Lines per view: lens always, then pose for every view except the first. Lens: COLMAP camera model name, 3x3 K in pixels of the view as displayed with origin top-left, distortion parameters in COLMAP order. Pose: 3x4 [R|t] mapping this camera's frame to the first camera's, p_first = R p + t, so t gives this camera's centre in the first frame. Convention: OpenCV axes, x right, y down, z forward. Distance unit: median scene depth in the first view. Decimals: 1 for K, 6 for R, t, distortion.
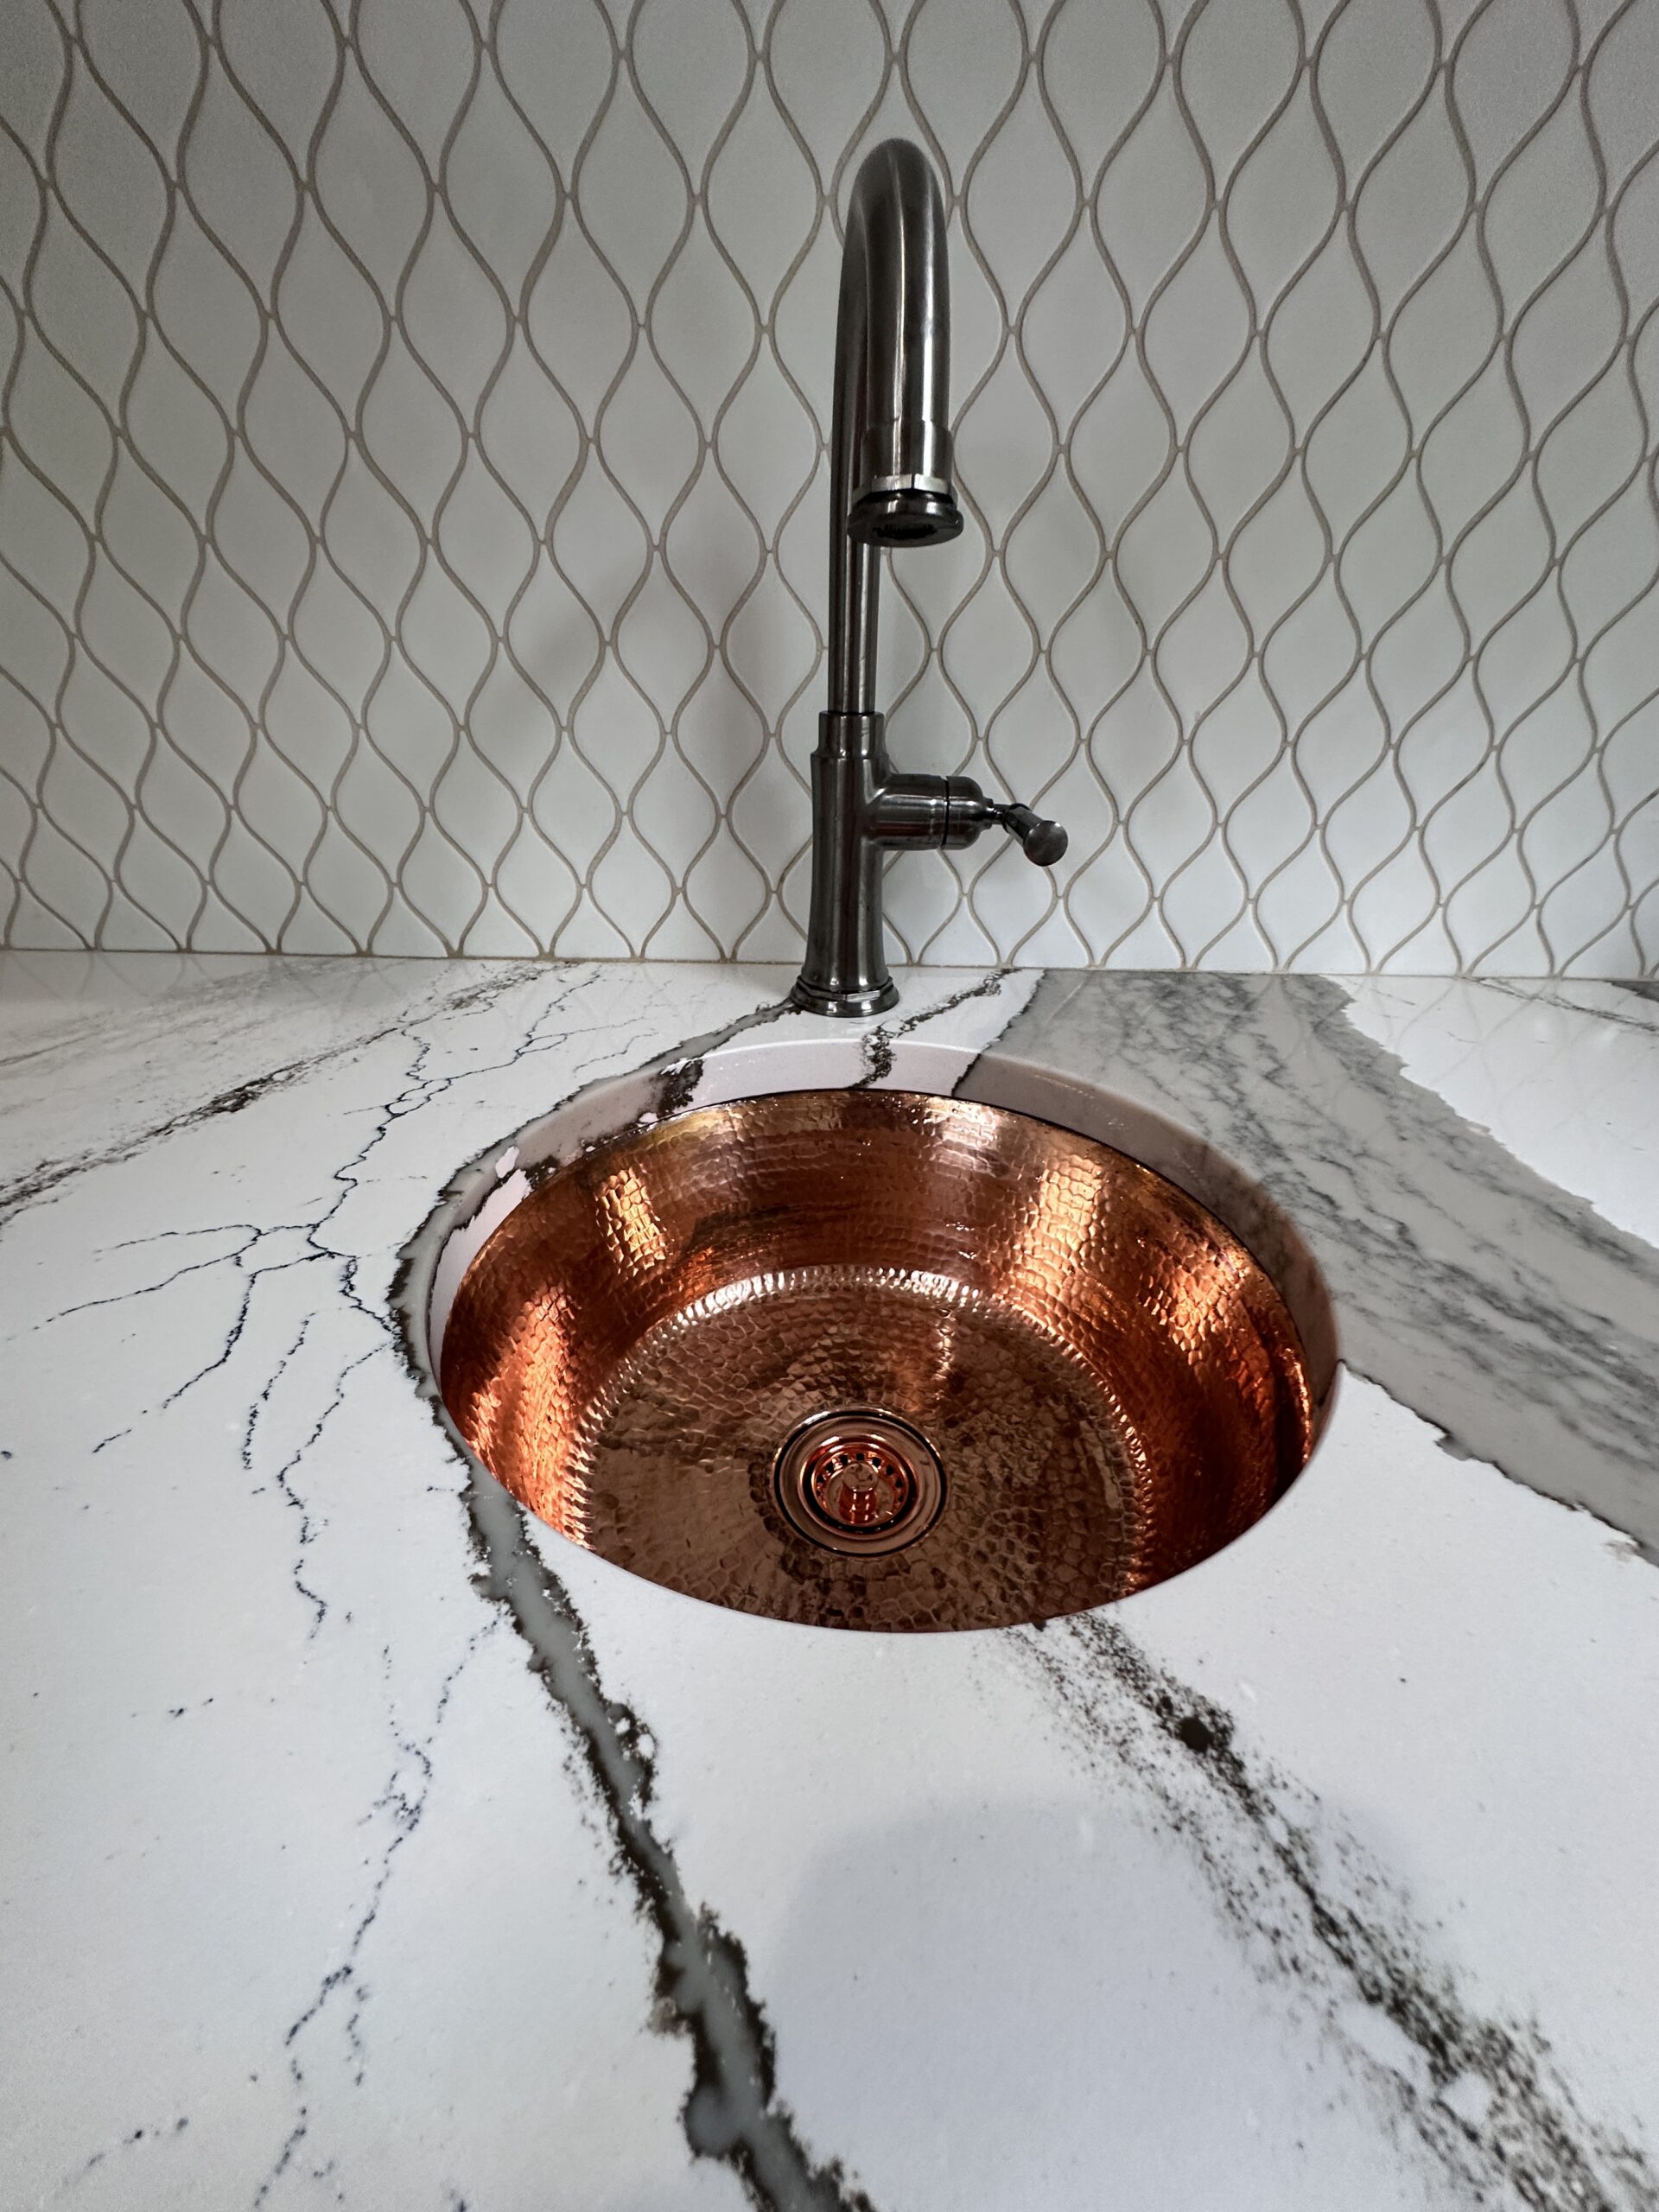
lens RADIAL K [[880.6, 0, 829.5], [0, 880.6, 1106.0], [0, 0, 1]] dist [-0.004298, 0.000270]
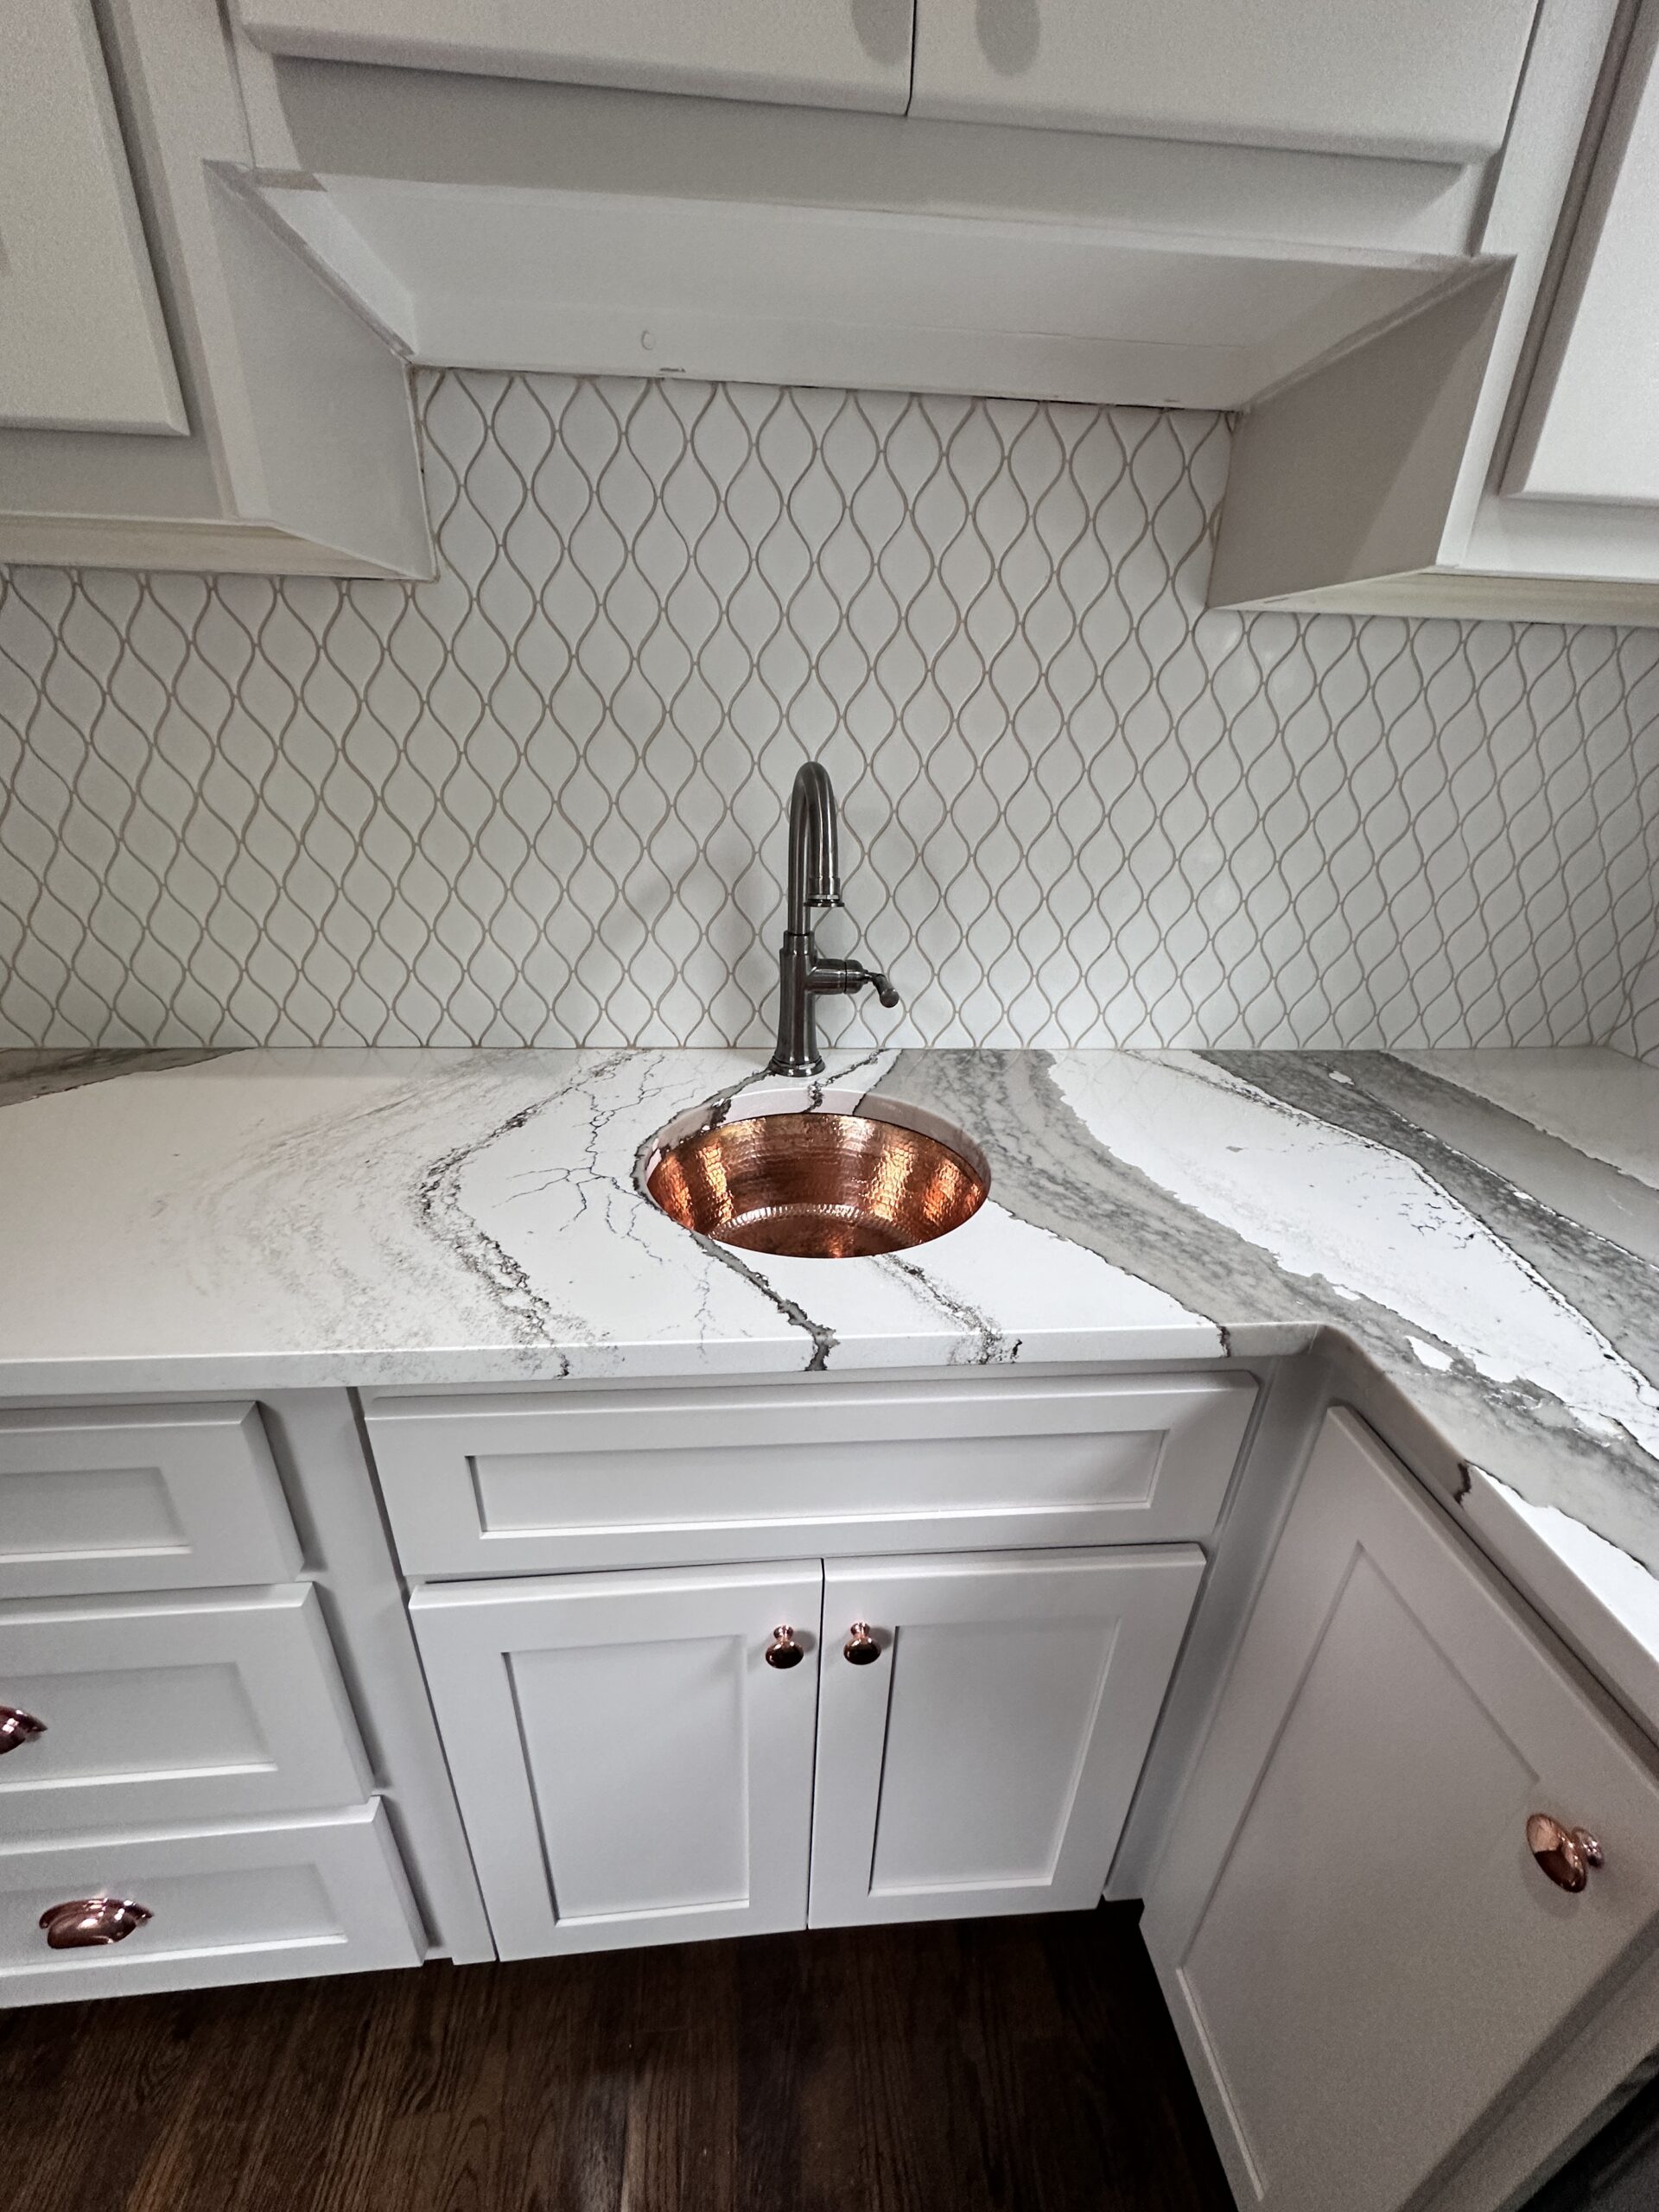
lens RADIAL K [[880.6, 0, 829.5], [0, 880.6, 1106.0], [0, 0, 1]] dist [-0.004298, 0.000270]
pose [[0.995898, -0.022474, 0.087649, -0.094514], [0.027697, 0.997884, -0.058833, 0.089166], [-0.086141, 0.061019, 0.994413, -1.050625]]
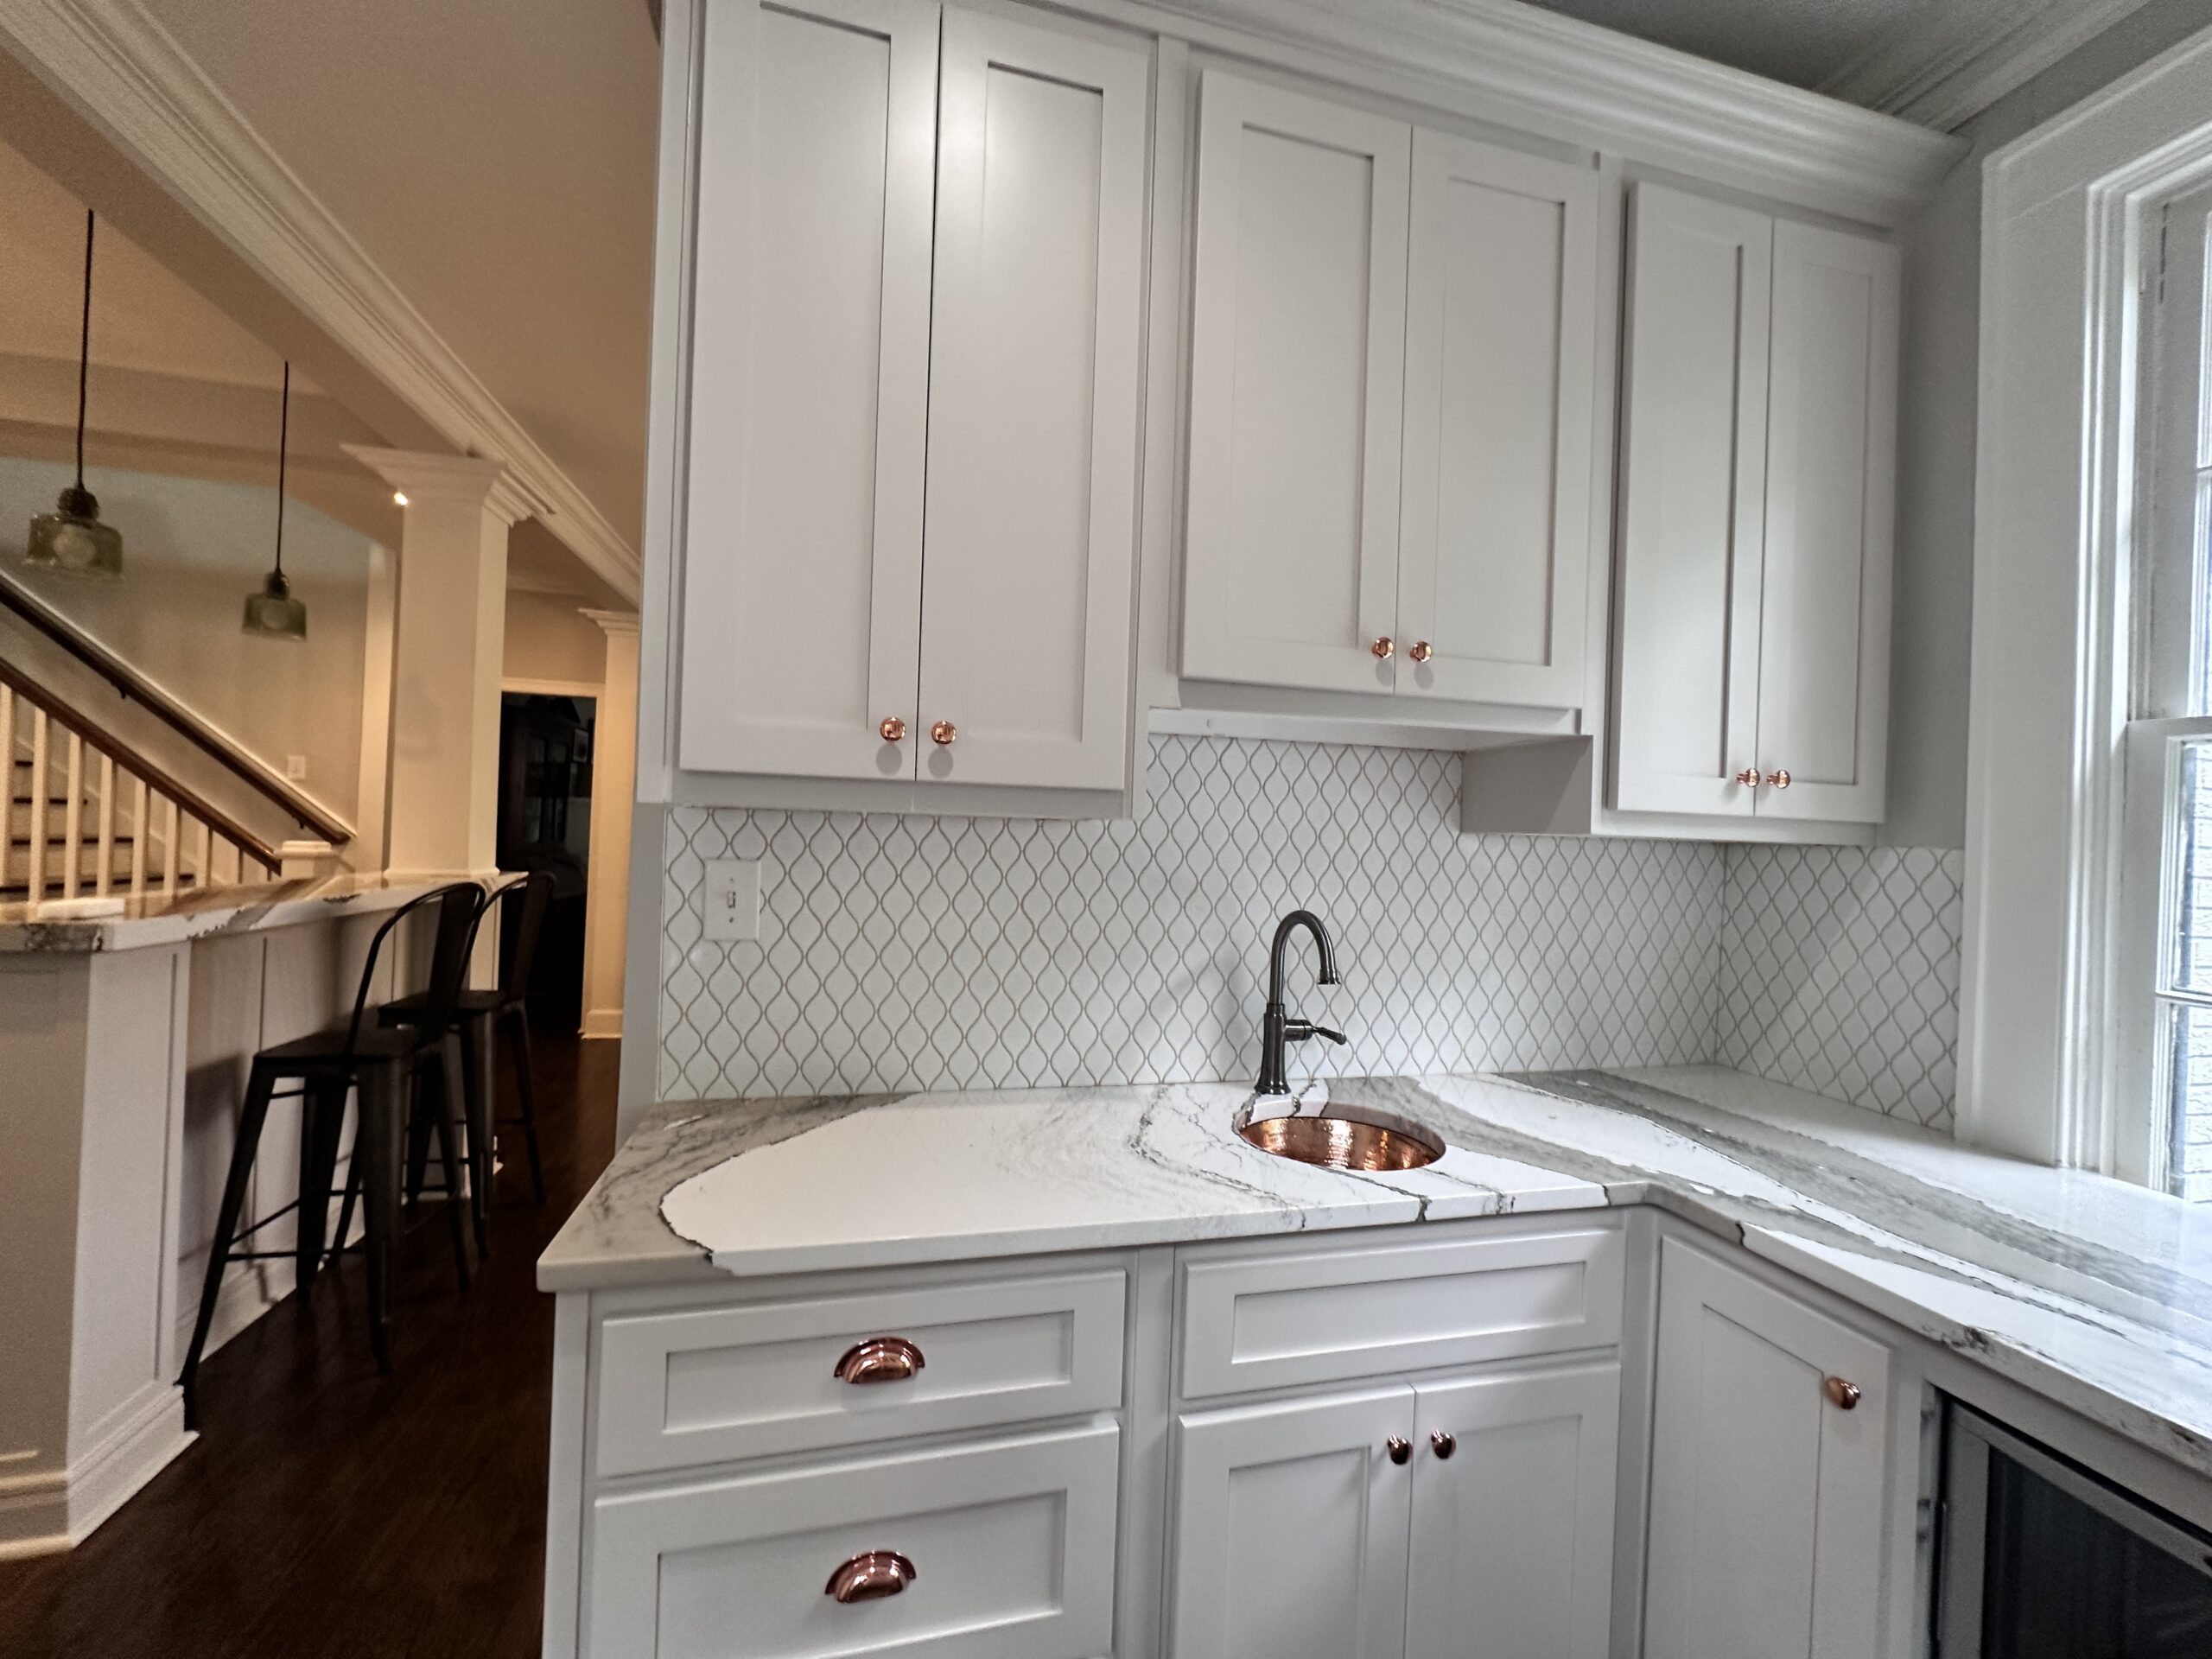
lens RADIAL K [[880.6, 0, 1102.3], [0, 880.6, 827.4], [0, 0, 1]] dist [-0.004298, 0.000270]
pose [[0.968367, 0.022254, 0.248534, -1.522764], [0.098467, 0.881106, -0.462554, 0.488622], [-0.229279, 0.472394, 0.851043, -2.150811]]
